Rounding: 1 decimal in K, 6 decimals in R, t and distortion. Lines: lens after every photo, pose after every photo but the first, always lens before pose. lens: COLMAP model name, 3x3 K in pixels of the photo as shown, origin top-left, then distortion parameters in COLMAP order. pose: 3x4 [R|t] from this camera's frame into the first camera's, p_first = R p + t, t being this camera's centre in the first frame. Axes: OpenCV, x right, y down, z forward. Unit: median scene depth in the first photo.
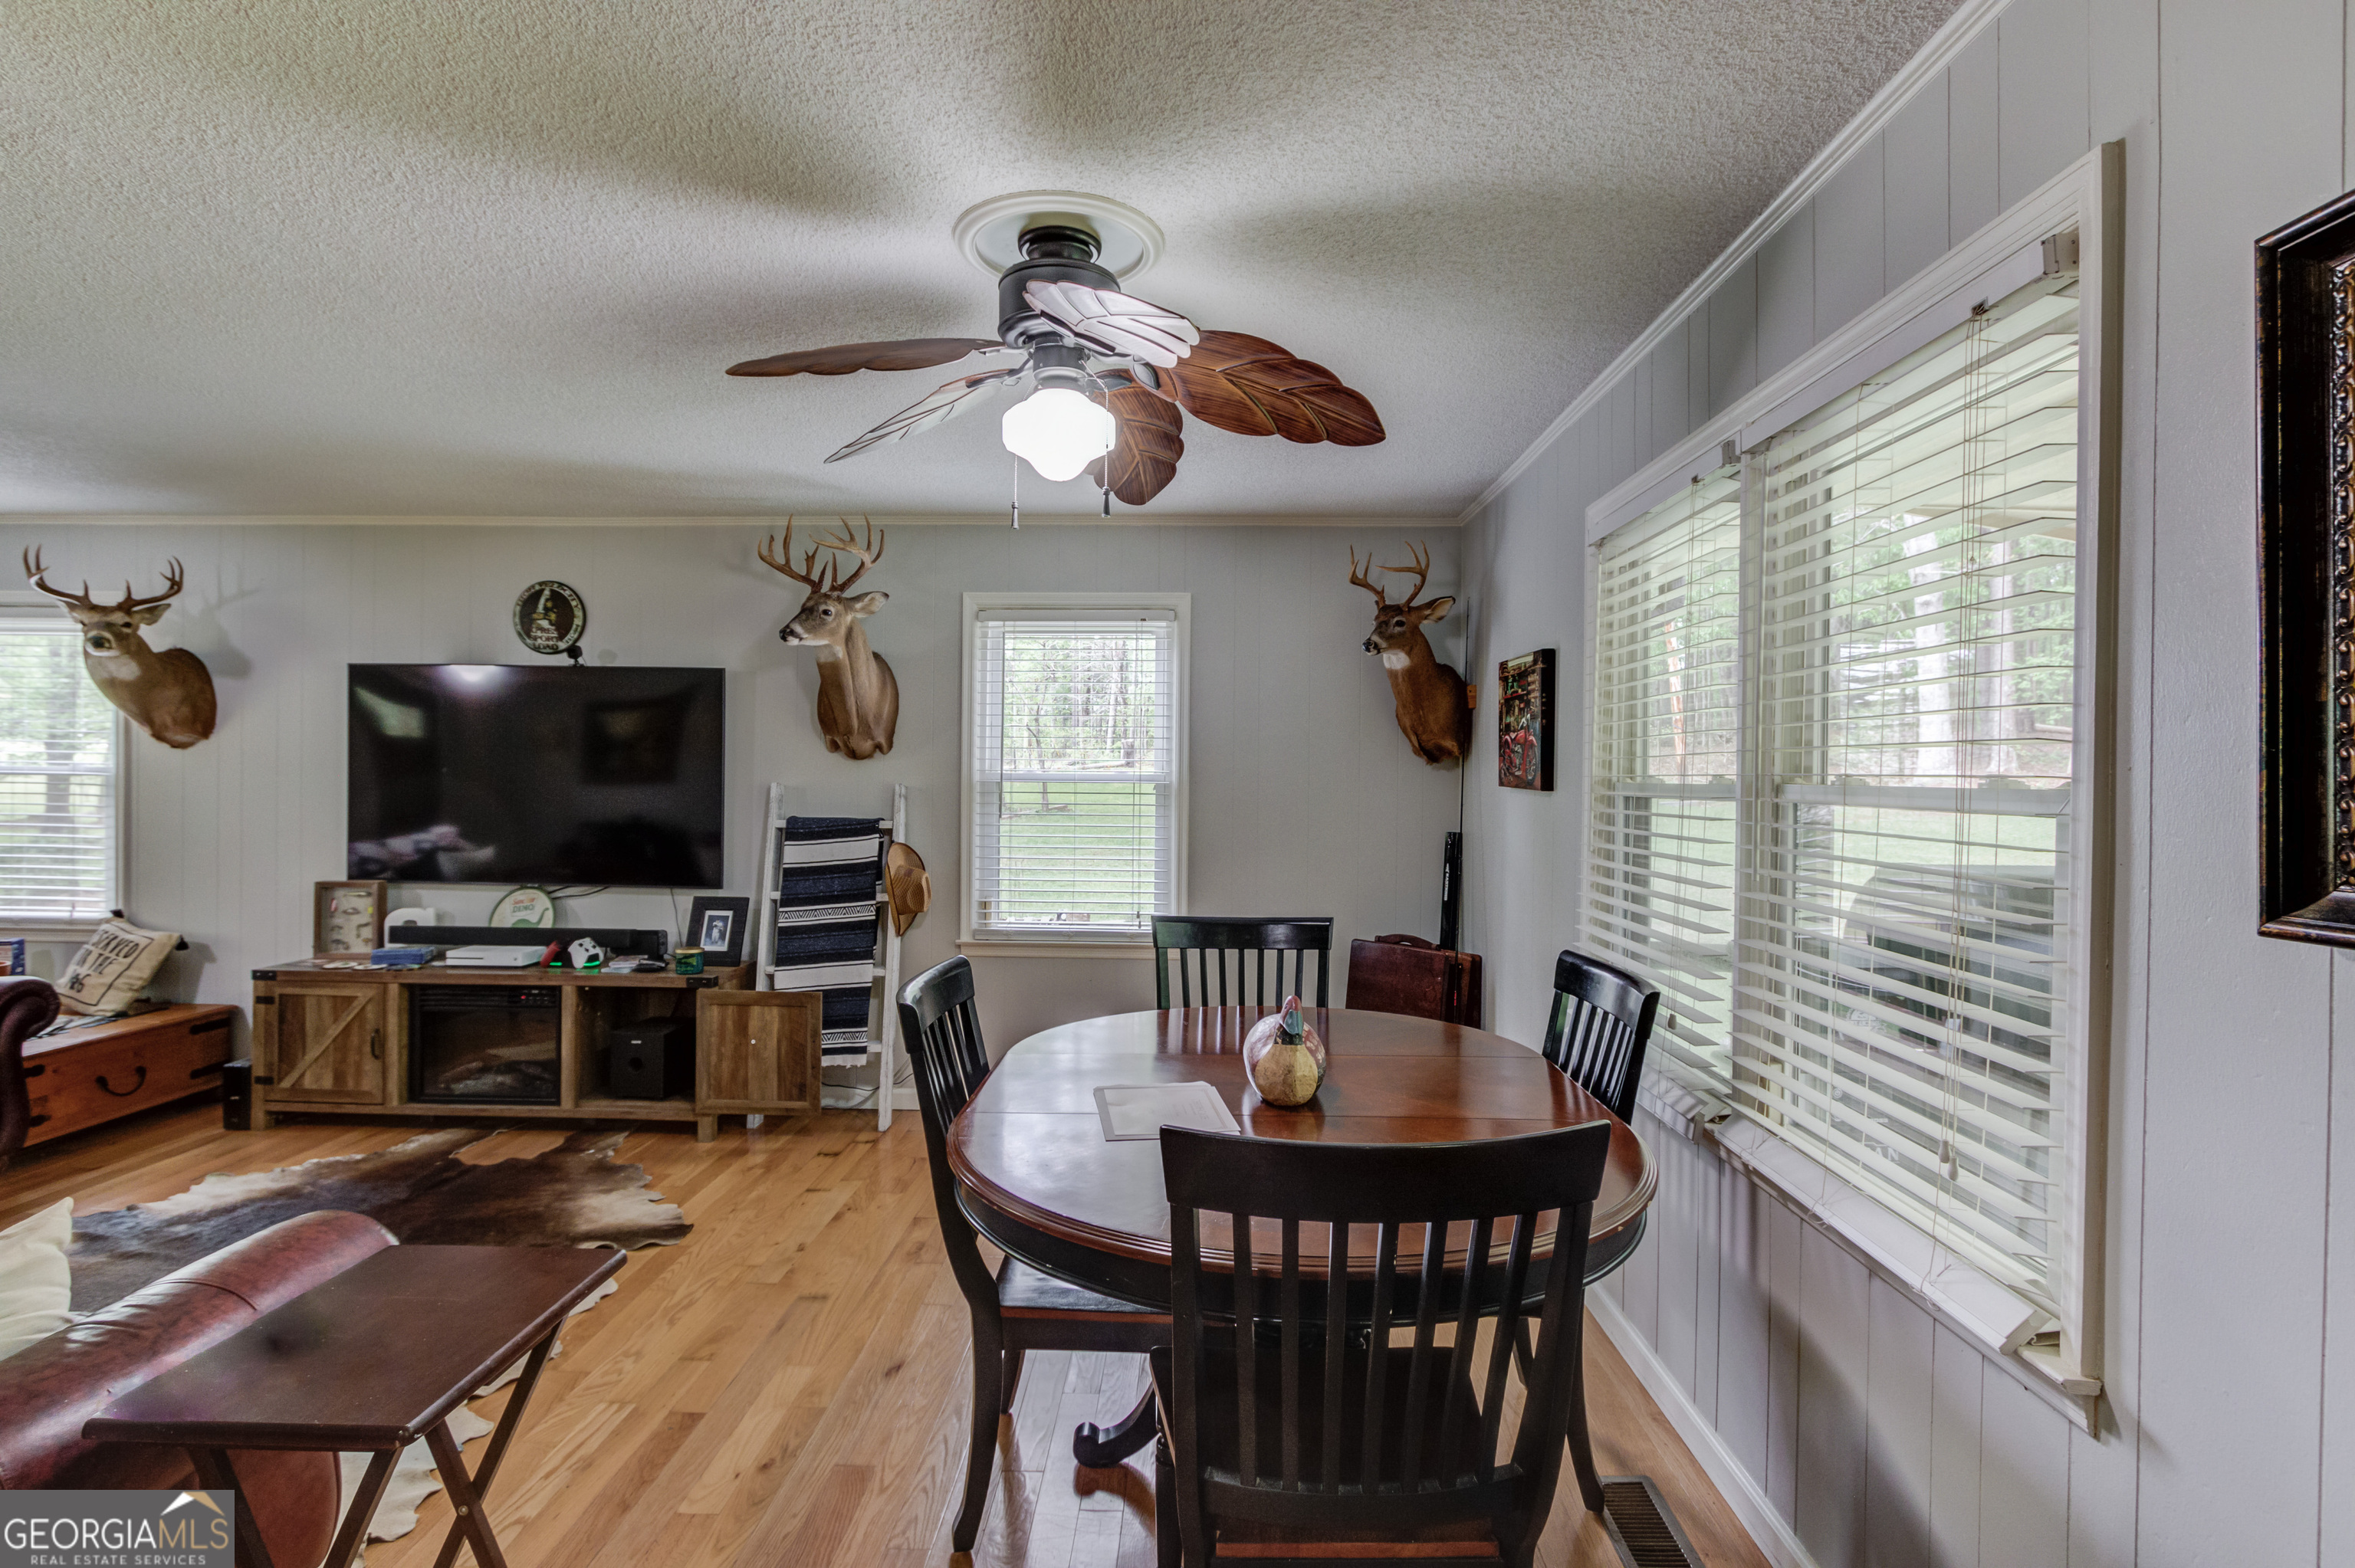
lens RADIAL K [[1122.0, 0, 1172.8], [0, 1122.0, 783.5], [0, 0, 1]] dist [-0.004096, 0.001152]
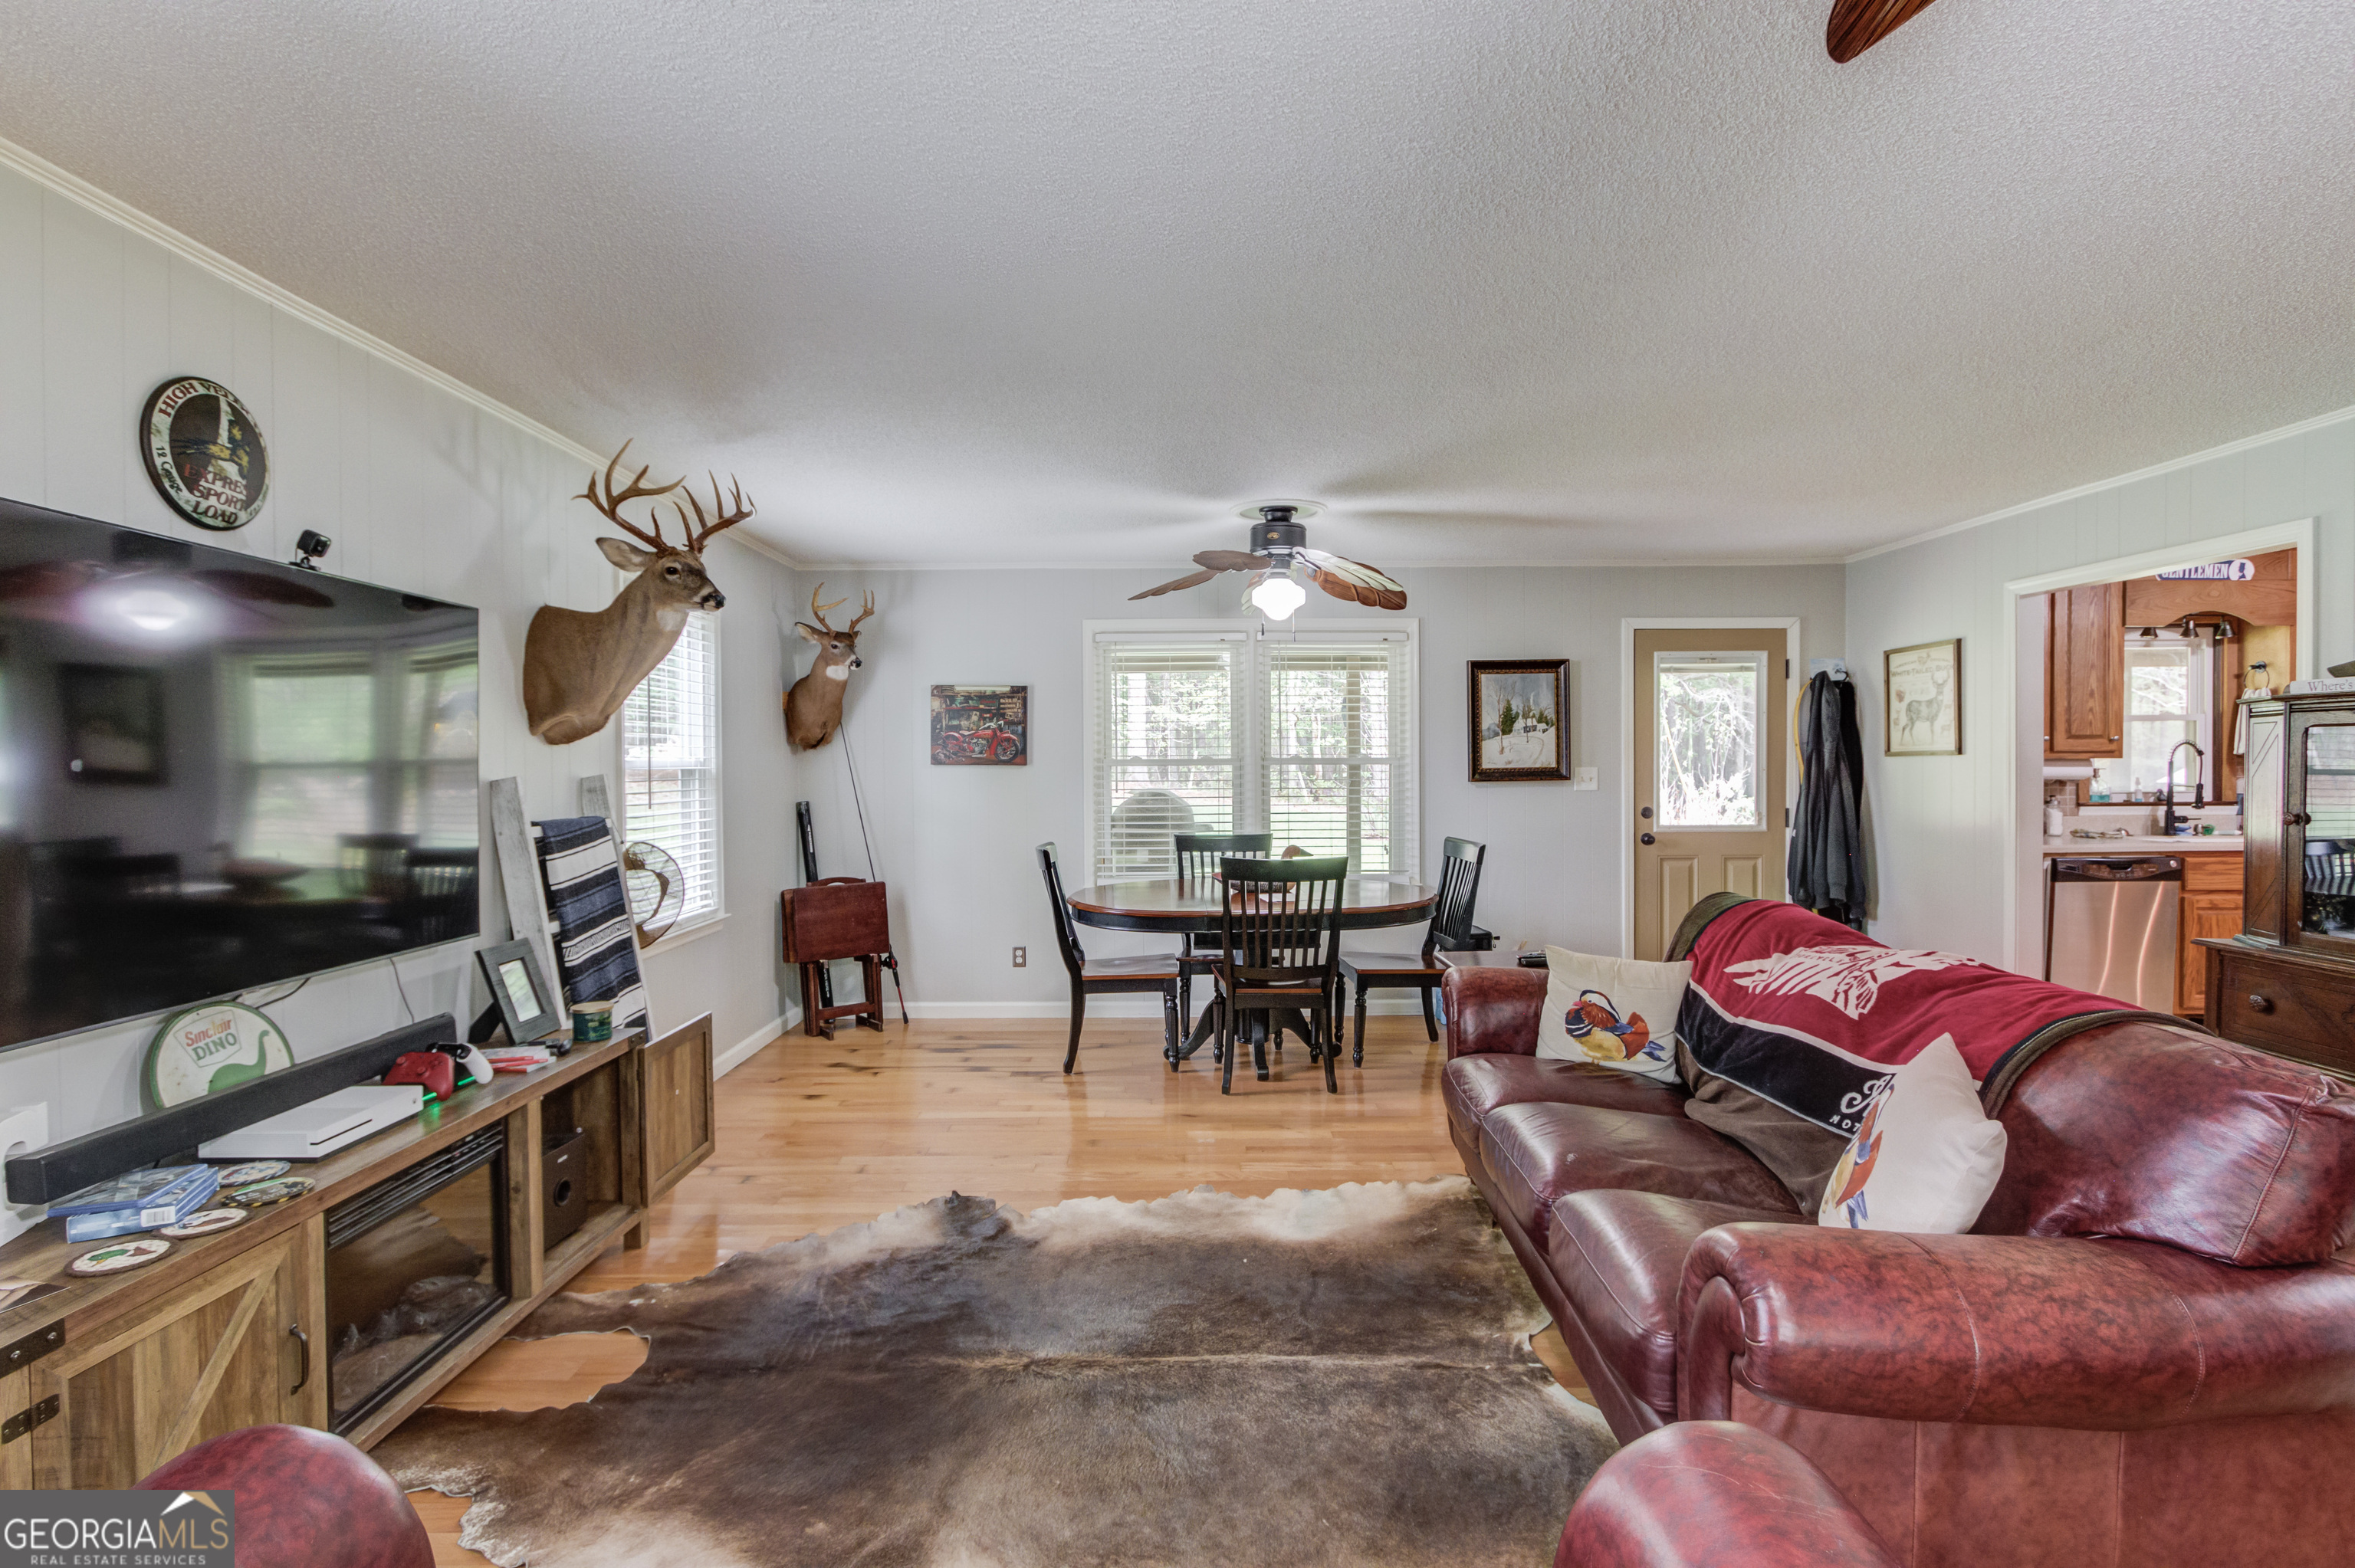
lens RADIAL K [[1122.0, 0, 1164.6], [0, 1122.0, 775.7], [0, 0, 1]] dist [-0.004096, 0.001152]
pose [[-0.016430, -0.021264, 0.999639, -1.085809], [0.019776, 0.999571, 0.021588, -0.008670], [-0.999669, 0.020124, -0.016002, 0.602084]]
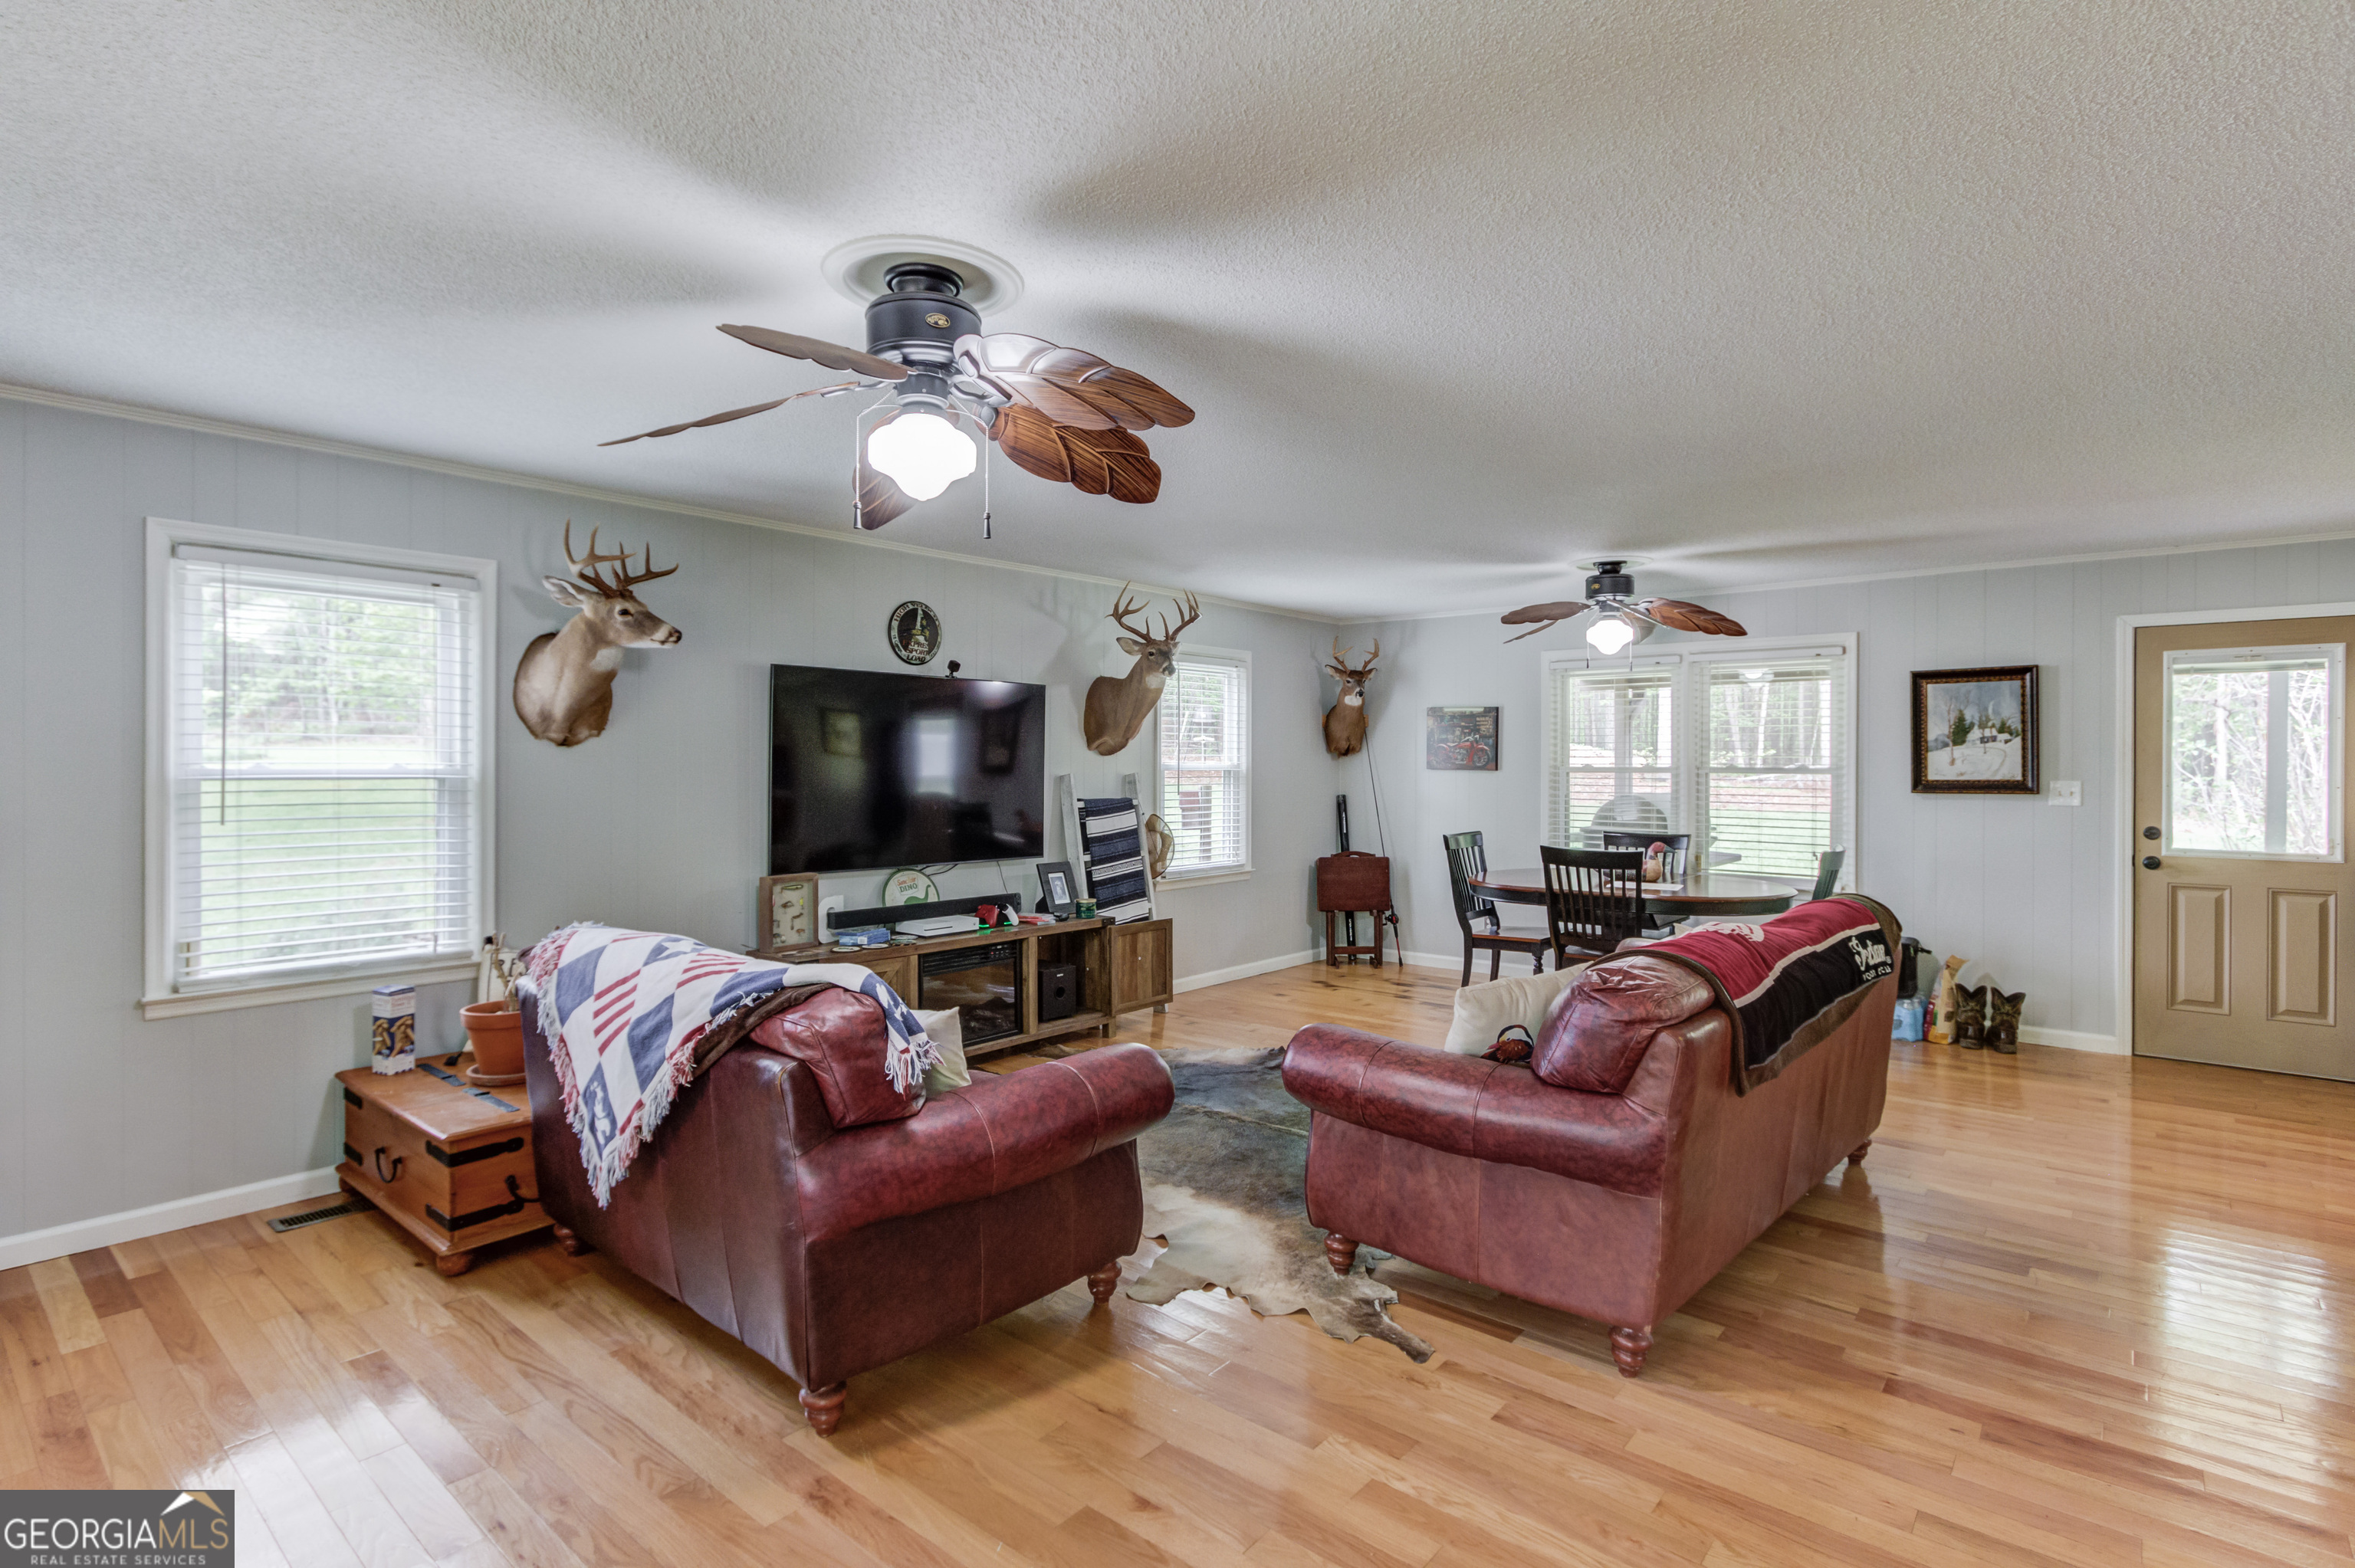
lens RADIAL K [[1122.0, 0, 1209.7], [0, 1122.0, 761.1], [0, 0, 1]] dist [-0.004096, 0.001152]
pose [[0.615301, -0.005506, 0.788273, -1.306613], [0.012617, 0.999916, -0.002865, -0.009961], [-0.788191, 0.011709, 0.615319, 0.058915]]
